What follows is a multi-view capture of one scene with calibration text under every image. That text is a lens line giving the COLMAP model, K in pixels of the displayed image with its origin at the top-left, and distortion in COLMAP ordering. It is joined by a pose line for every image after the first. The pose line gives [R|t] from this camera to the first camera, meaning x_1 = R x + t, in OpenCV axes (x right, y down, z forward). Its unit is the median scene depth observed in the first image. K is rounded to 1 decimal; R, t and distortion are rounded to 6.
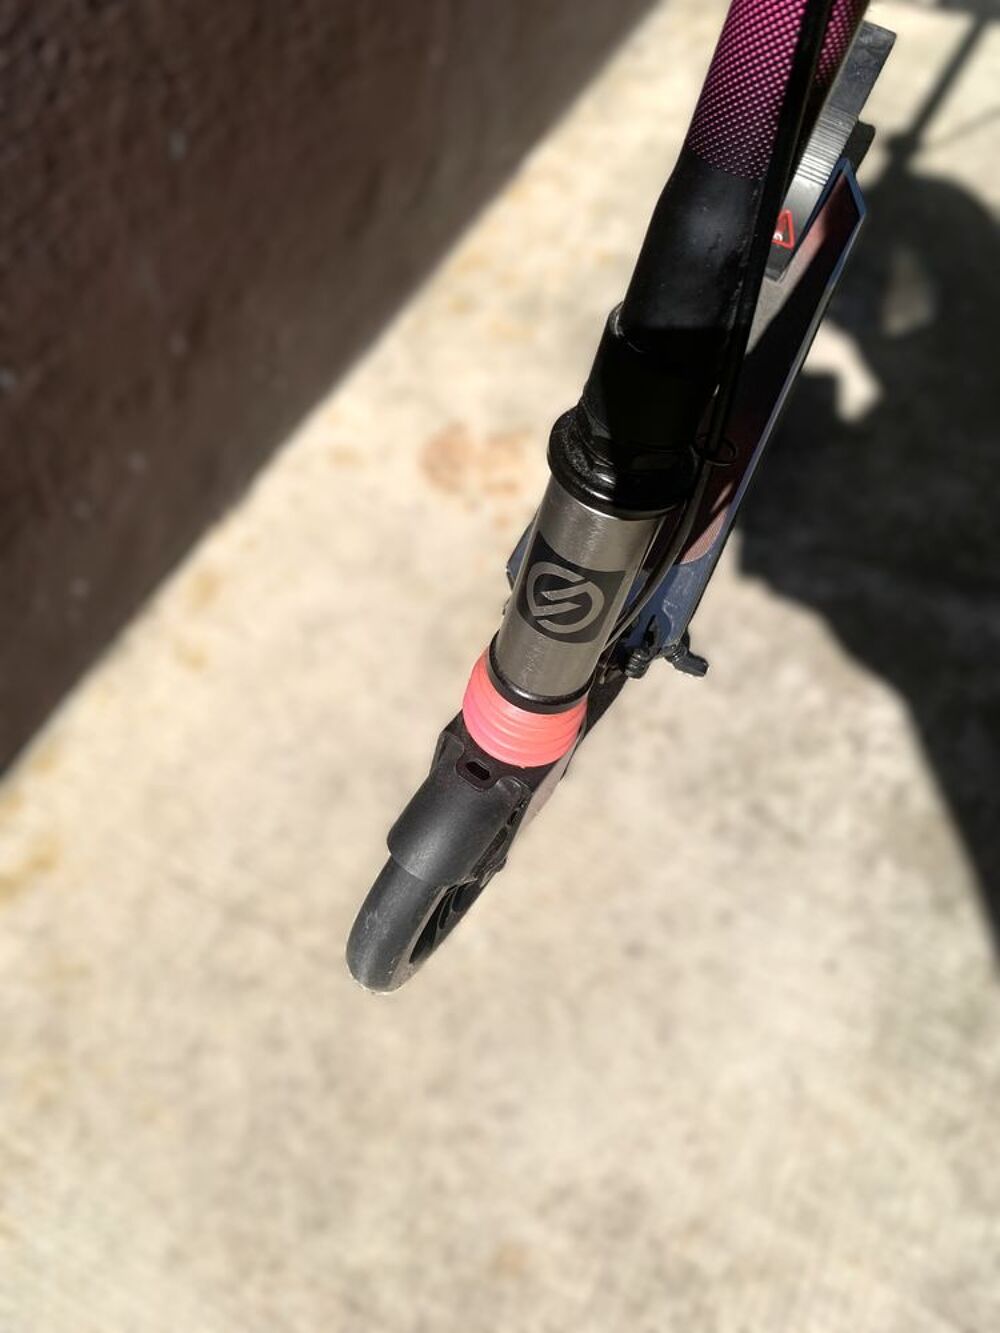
lens RADIAL K [[1182.5, 0, 500.0], [0, 1182.5, 666.5], [0, 0, 1]] dist [0.004864, -0.011645]
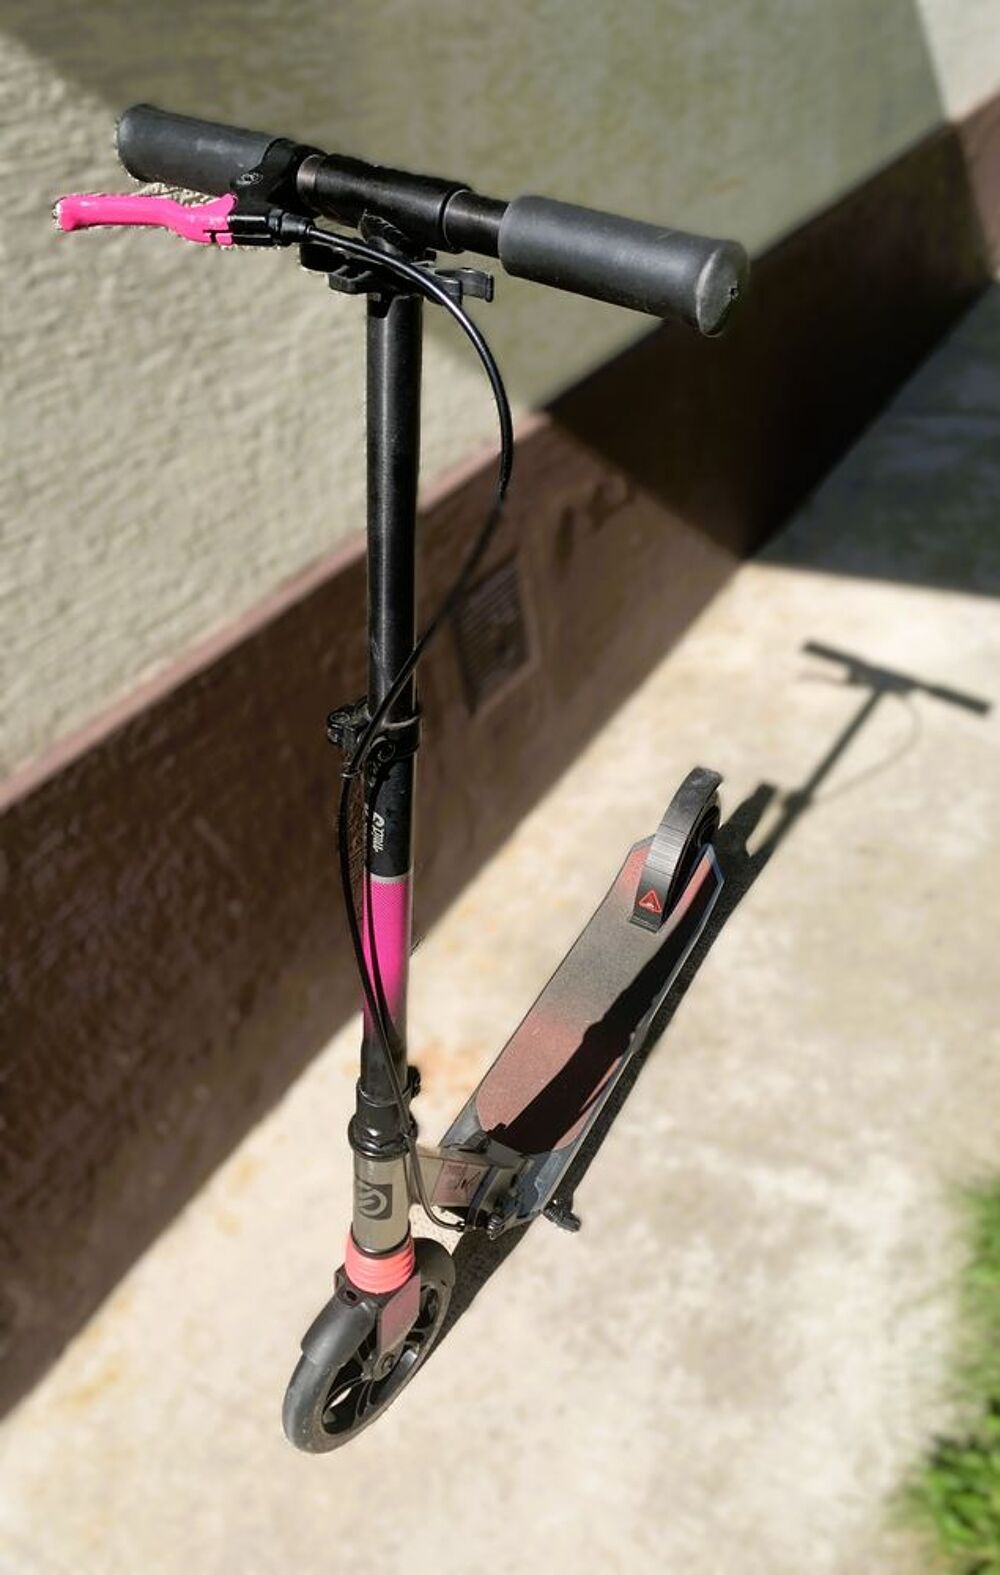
lens RADIAL K [[1059.9, 0, 500.0], [0, 1059.9, 787.5], [0, 0, 1]] dist [-0.005660, -0.005752]
pose [[0.997276, -0.045307, -0.058214, 0.226896], [0.020057, 0.925969, -0.377066, -0.010428], [0.070988, 0.374871, 0.924355, -0.507436]]
